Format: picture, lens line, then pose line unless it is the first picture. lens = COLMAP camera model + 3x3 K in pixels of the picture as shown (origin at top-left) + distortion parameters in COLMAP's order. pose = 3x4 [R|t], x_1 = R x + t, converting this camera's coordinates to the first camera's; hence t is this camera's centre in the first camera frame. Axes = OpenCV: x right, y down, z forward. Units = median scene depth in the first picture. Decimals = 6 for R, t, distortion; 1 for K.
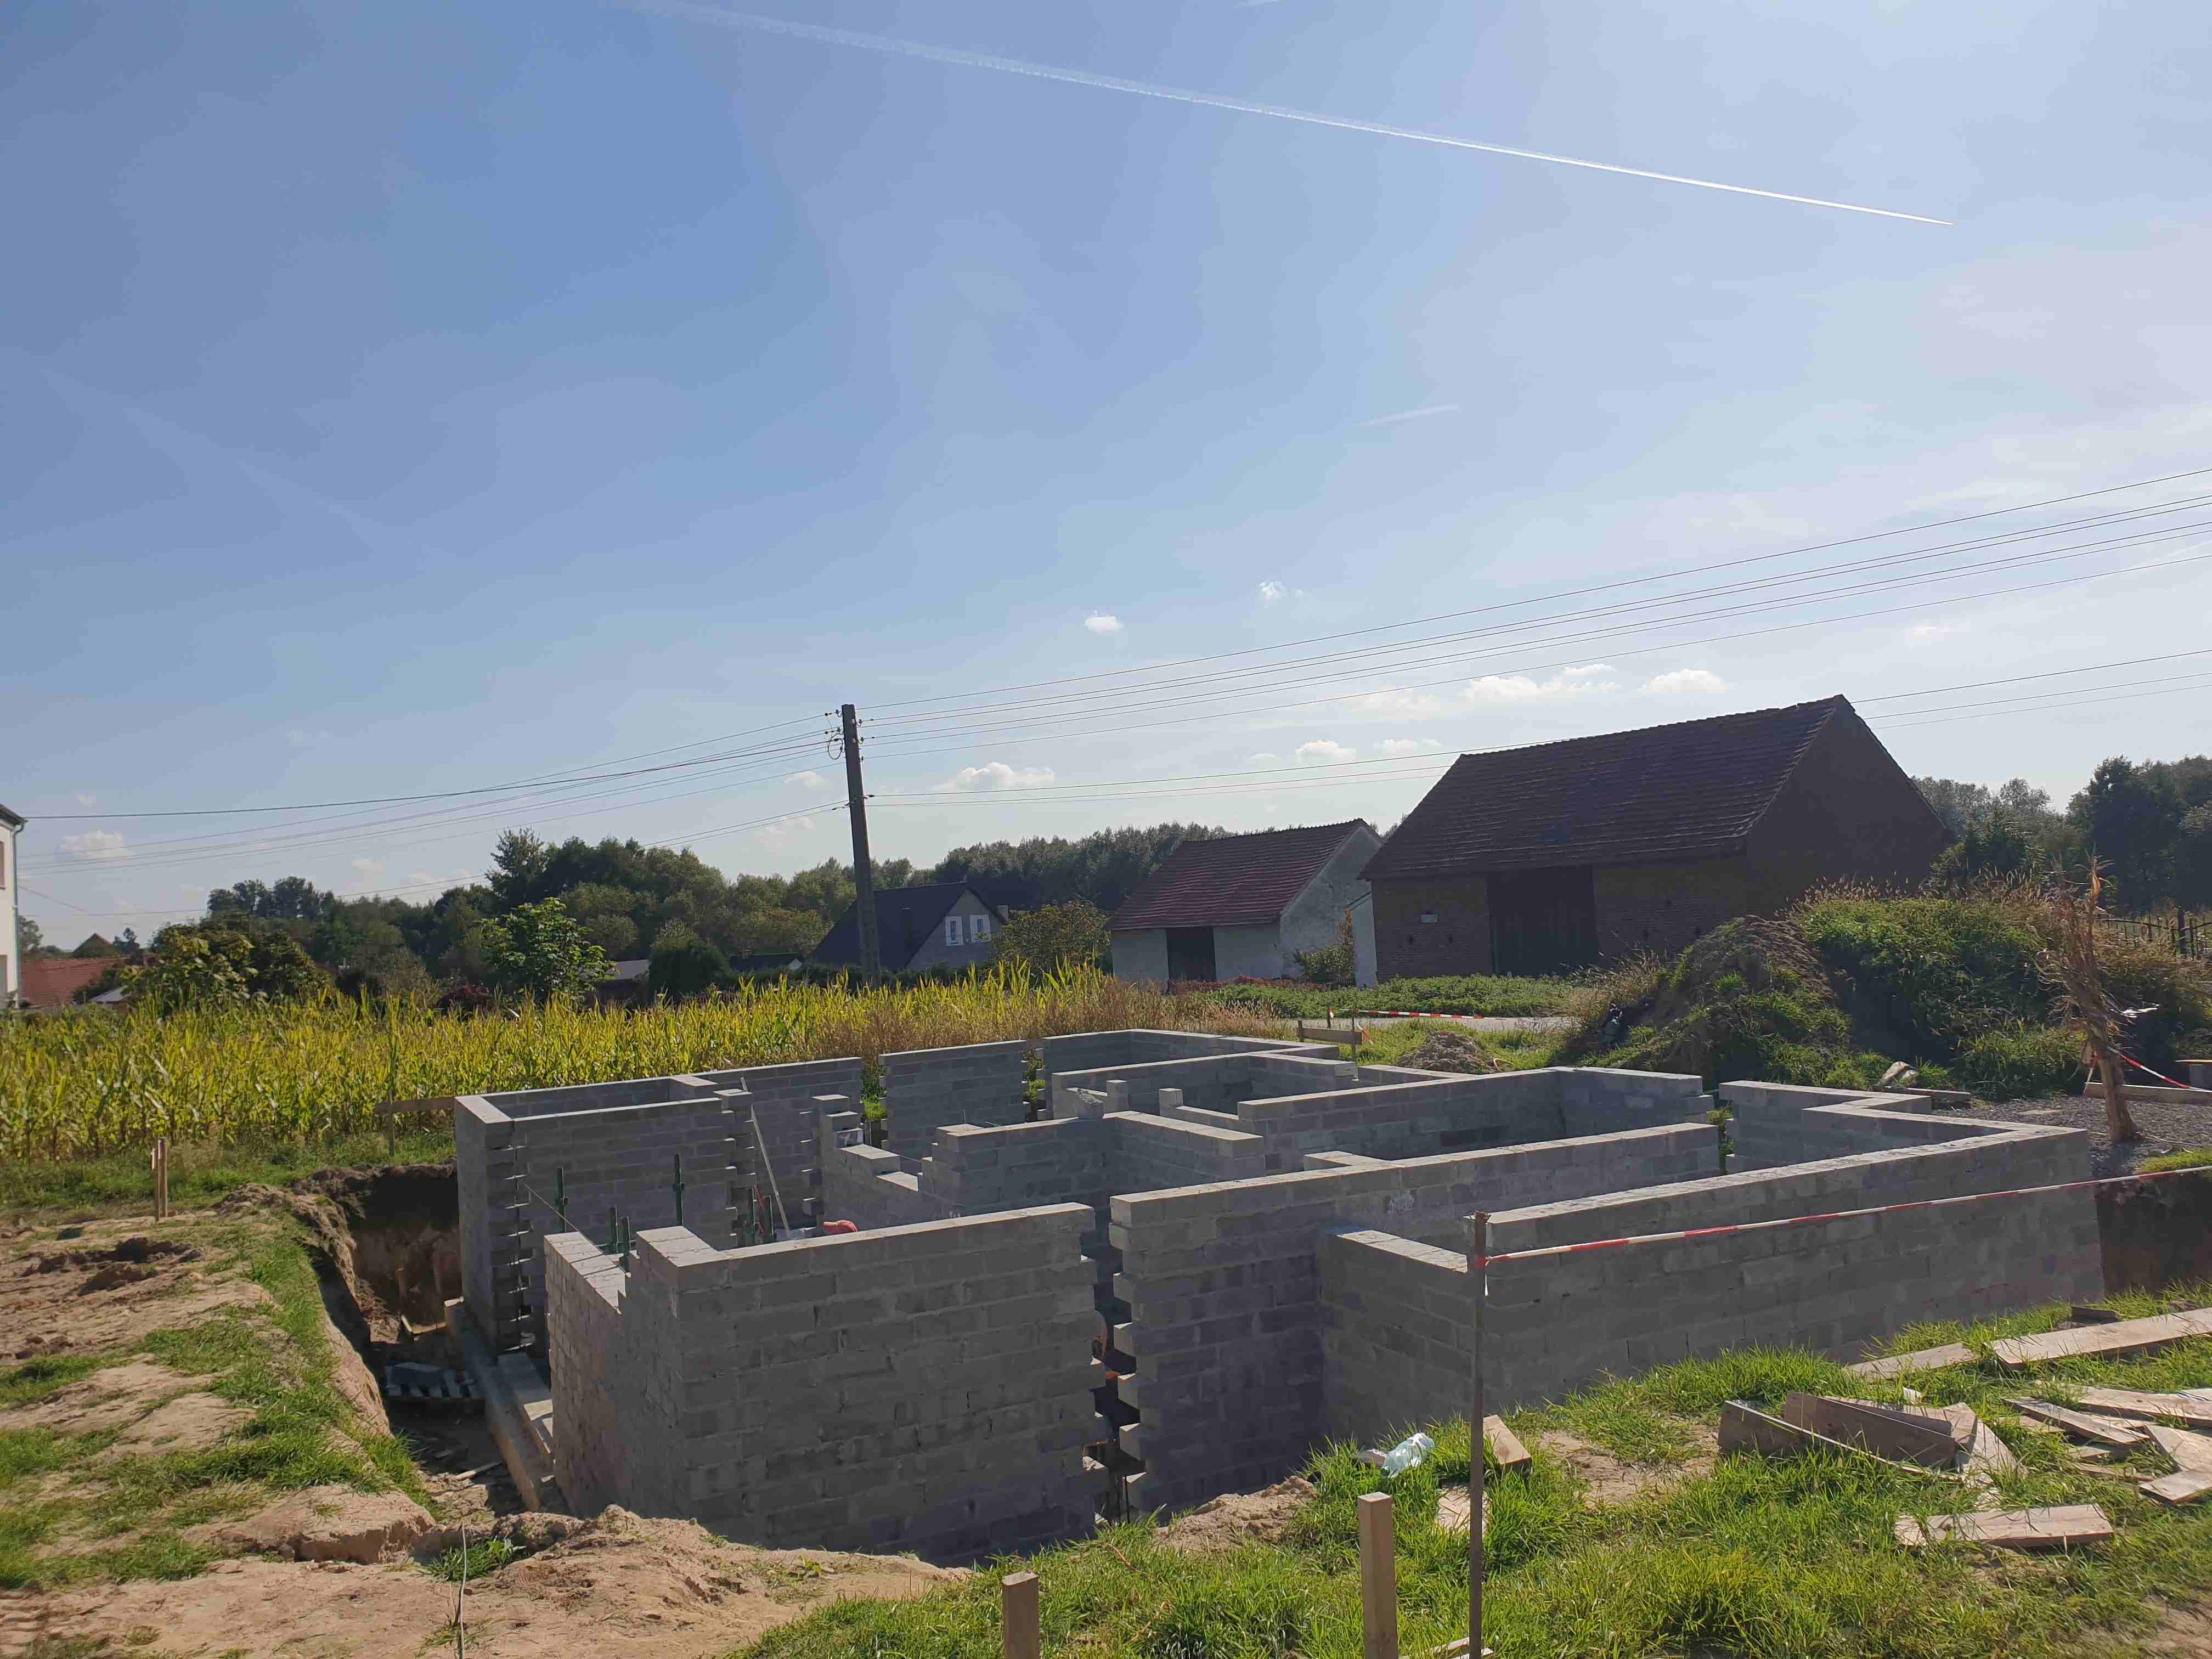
lens RADIAL K [[1740.5, 0, 1106.0], [0, 1740.5, 829.5], [0, 0, 1]] dist [0.002435, 0.004175]
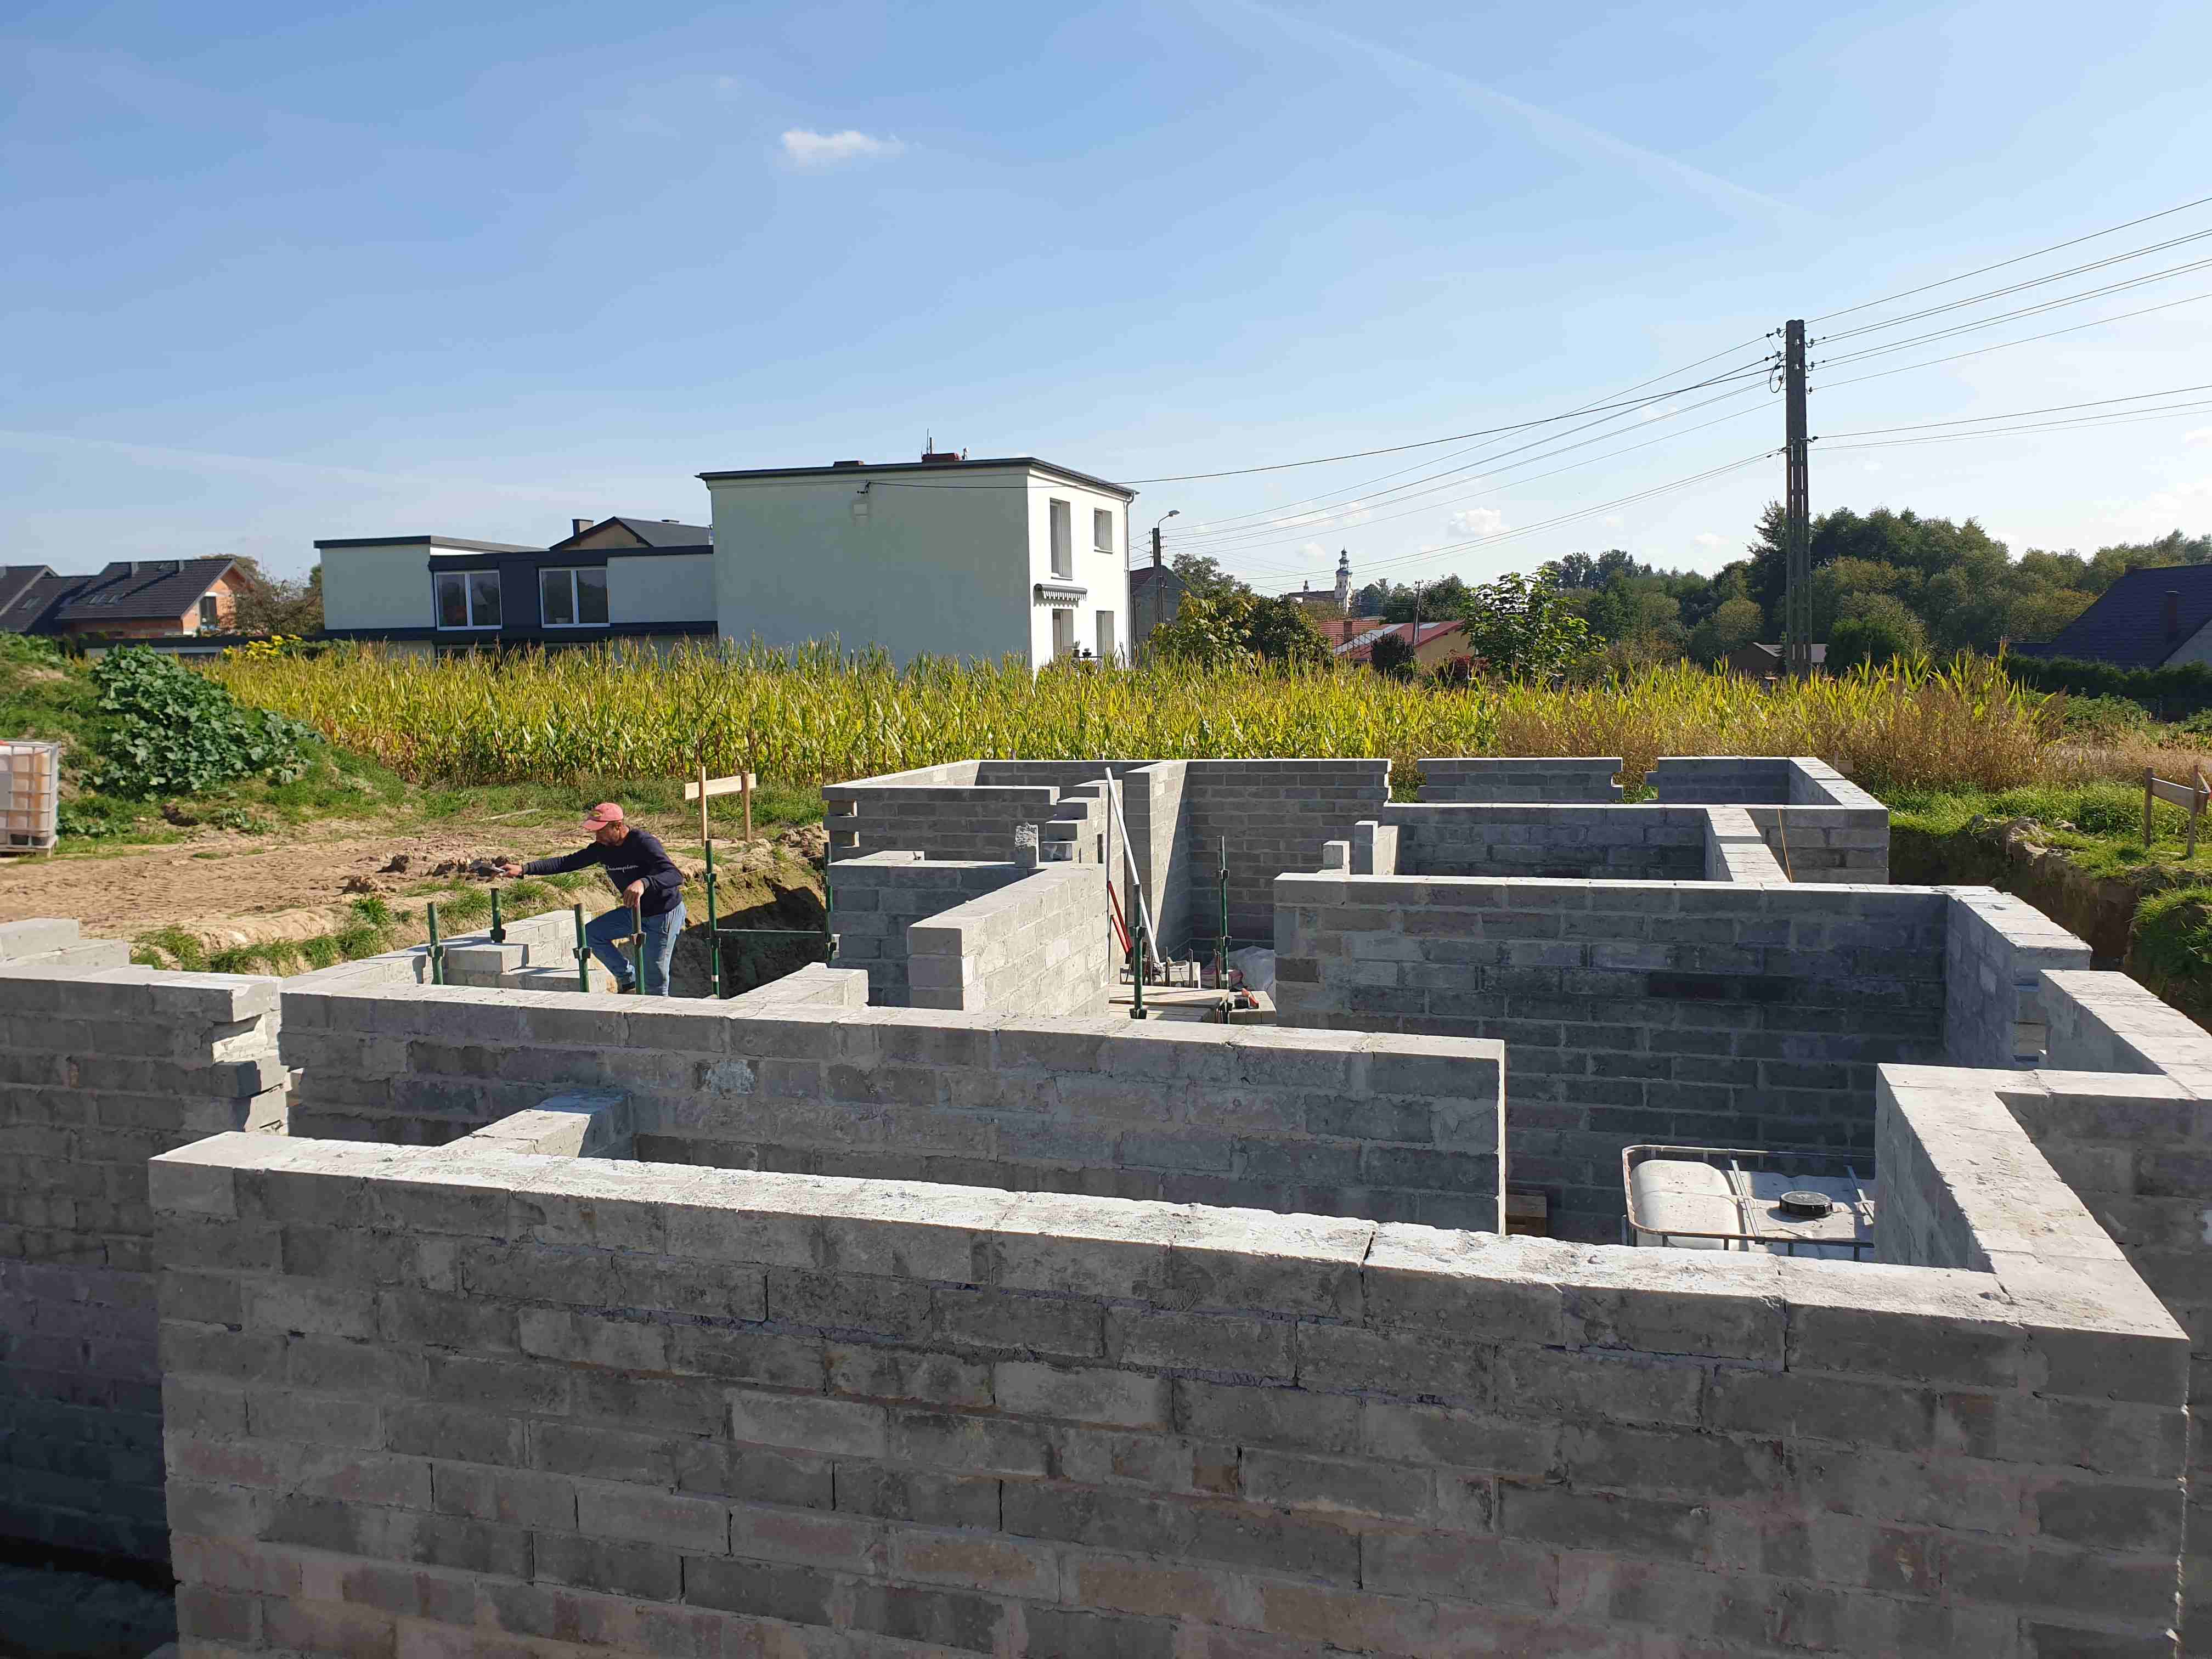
lens RADIAL K [[1730.9, 0, 1106.0], [0, 1730.9, 829.5], [0, 0, 1]] dist [0.000511, -0.003371]
pose [[0.739754, 0.116161, -0.662775, 0.117814], [0.008466, 0.983301, 0.181788, 0.006892], [0.672824, -0.140089, 0.726417, 0.131528]]
